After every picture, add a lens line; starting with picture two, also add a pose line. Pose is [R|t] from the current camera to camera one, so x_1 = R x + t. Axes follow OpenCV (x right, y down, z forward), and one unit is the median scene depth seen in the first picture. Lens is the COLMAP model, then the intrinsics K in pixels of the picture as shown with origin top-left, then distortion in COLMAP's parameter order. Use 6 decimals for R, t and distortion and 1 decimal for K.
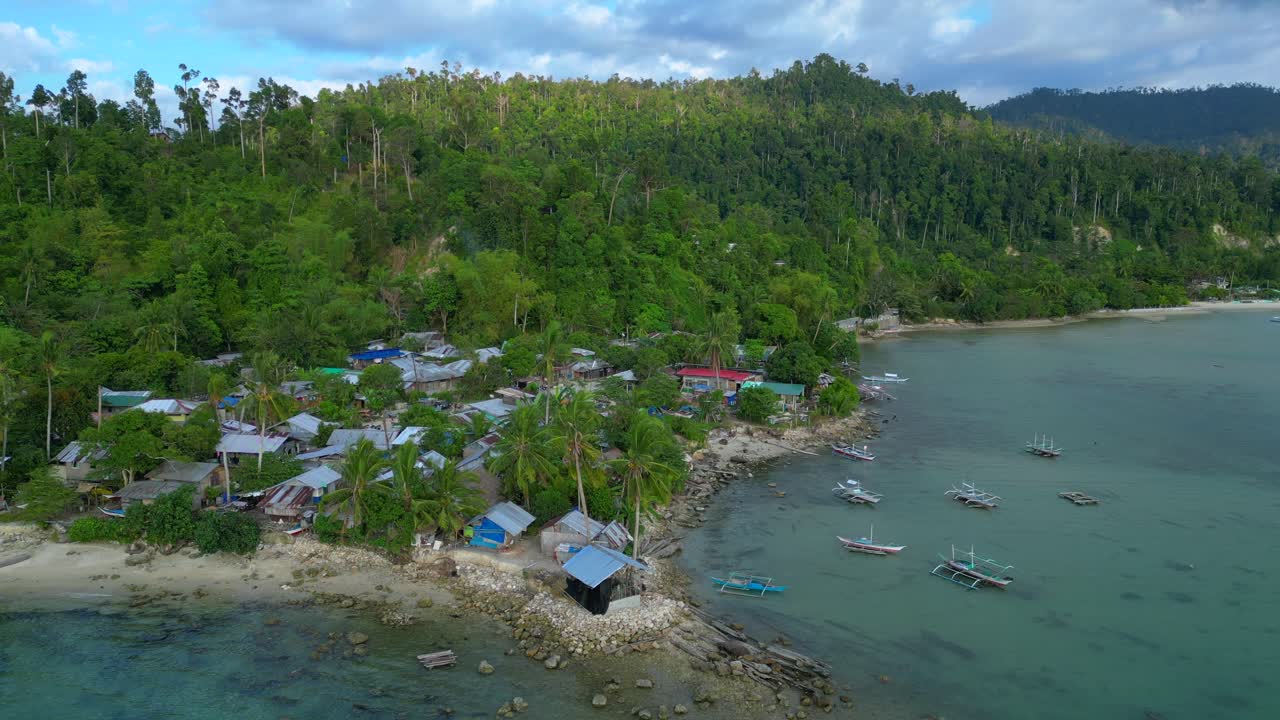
lens RADIAL K [[942.1, 0, 636.0], [0, 942.1, 367.0], [0, 0, 1]] dist [0.077227, -0.073877]
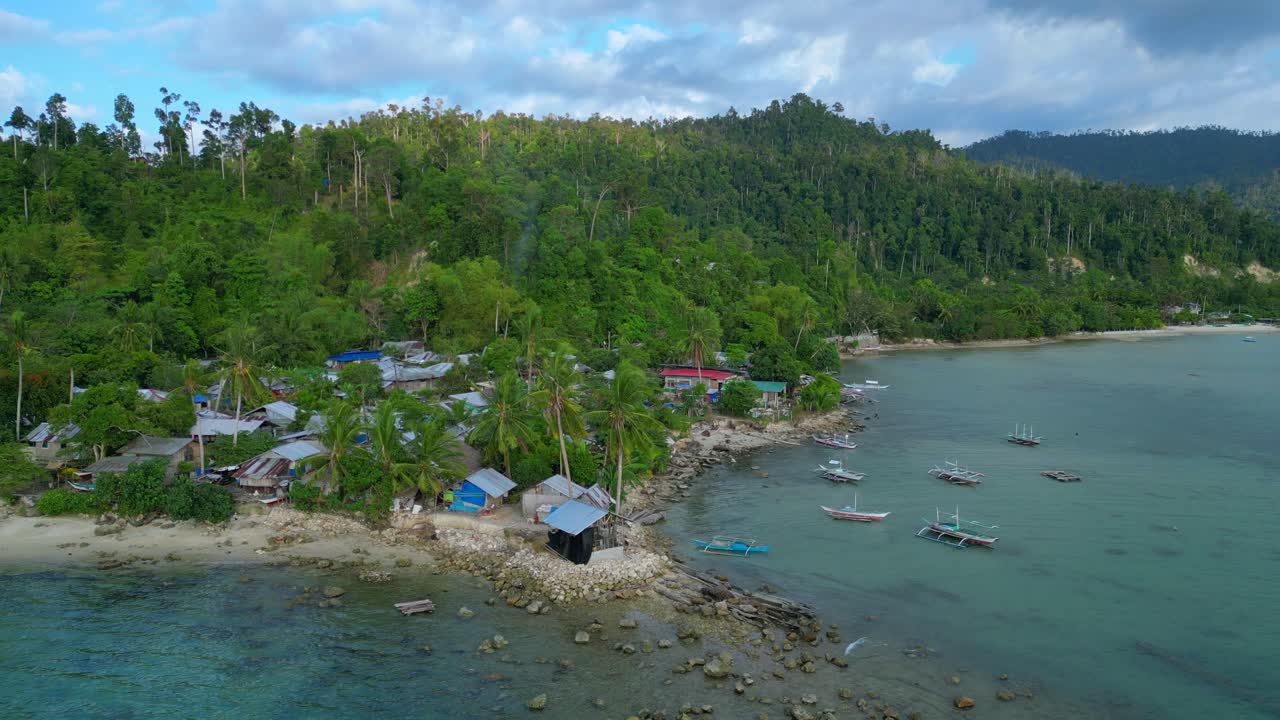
lens RADIAL K [[942.1, 0, 636.2], [0, 942.1, 366.1], [0, 0, 1]] dist [0.077227, -0.073877]
pose [[0.999791, -0.005871, 0.019566, -0.000041], [0.006726, 0.999012, -0.043938, 0.033760], [-0.019289, 0.044060, 0.998843, 0.002843]]
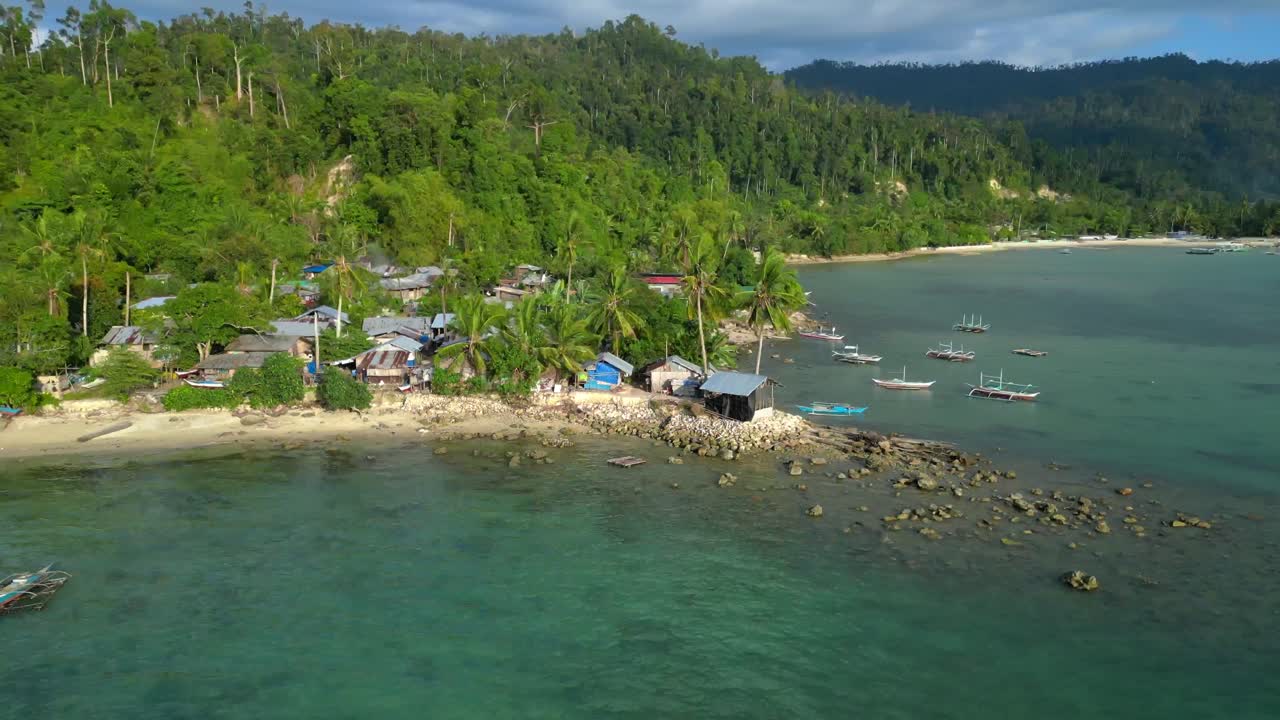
lens RADIAL K [[942.1, 0, 638.4], [0, 942.1, 364.4], [0, 0, 1]] dist [0.077227, -0.073877]
pose [[0.977434, -0.040179, 0.207385, -0.136694], [0.033639, 0.998822, 0.034965, 0.050462], [-0.208546, -0.027200, 0.977634, -0.028405]]
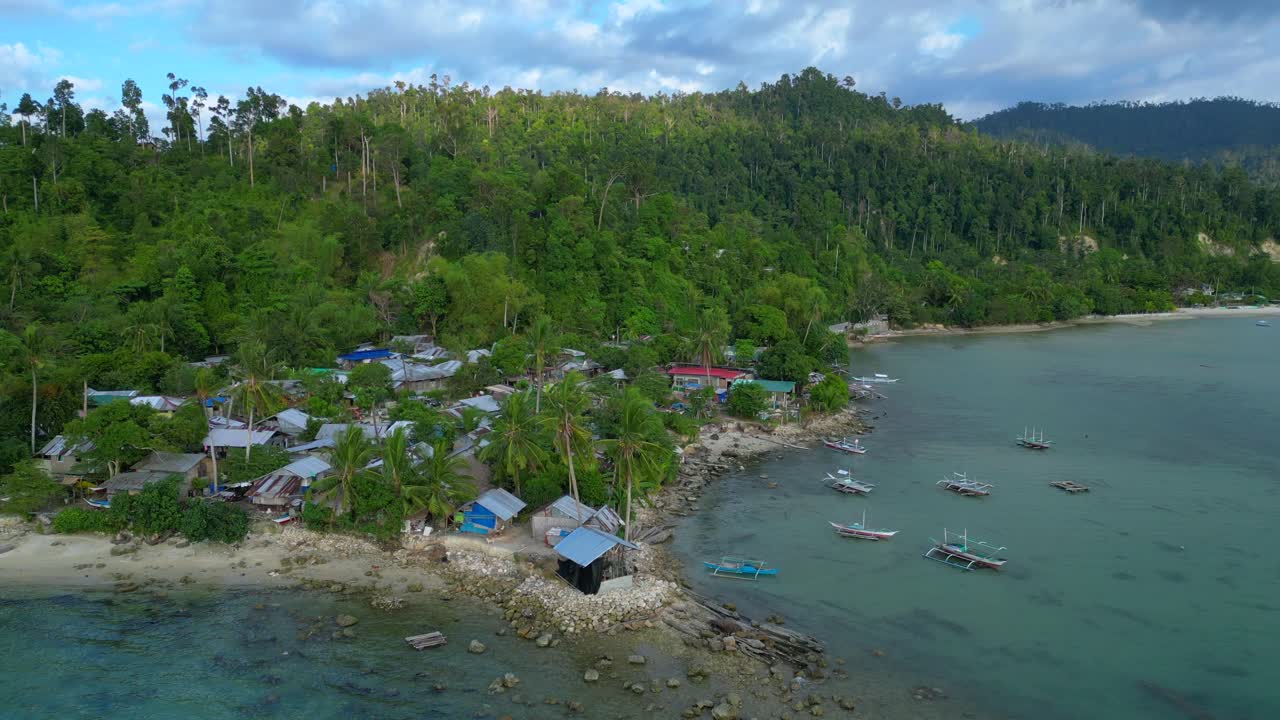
lens RADIAL K [[942.1, 0, 635.9], [0, 942.1, 367.8], [0, 0, 1]] dist [0.077227, -0.073877]
pose [[0.999930, -0.006289, 0.010018, -0.000086], [0.006436, 0.999870, -0.014759, 0.013218], [-0.009923, 0.014823, 0.999841, 0.001364]]
